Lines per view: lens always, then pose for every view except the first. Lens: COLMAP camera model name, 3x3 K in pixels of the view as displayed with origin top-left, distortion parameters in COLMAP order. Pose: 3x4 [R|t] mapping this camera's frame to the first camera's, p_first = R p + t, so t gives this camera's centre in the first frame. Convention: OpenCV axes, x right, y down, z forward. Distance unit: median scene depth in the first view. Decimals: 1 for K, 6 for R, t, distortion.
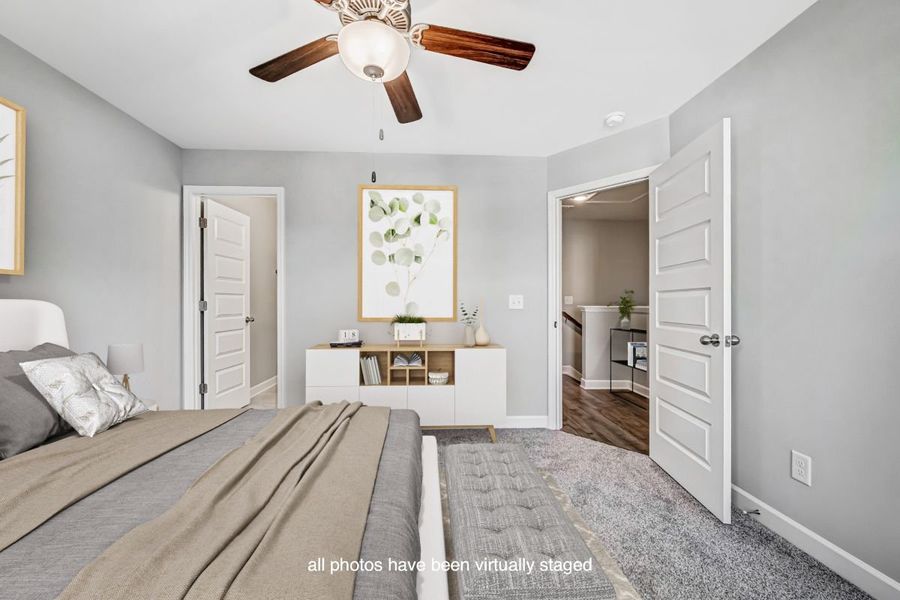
lens RADIAL K [[381.2, 0, 452.2], [0, 381.2, 295.3], [0, 0, 1]] dist [-0.003951, -0.001286]
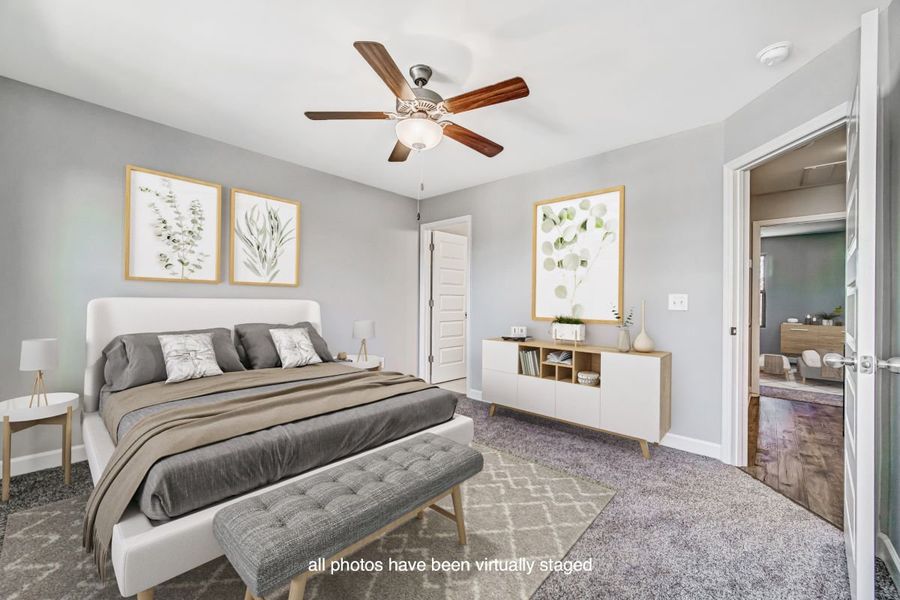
lens RADIAL K [[365.4, 0, 453.5], [0, 365.4, 298.7], [0, 0, 1]] dist [0.003188, 0.000234]
pose [[0.722350, 0.003103, -0.691521, 0.383499], [-0.002343, 0.999995, 0.002039, 0.000537], [0.691524, 0.000147, 0.722354, 0.034768]]
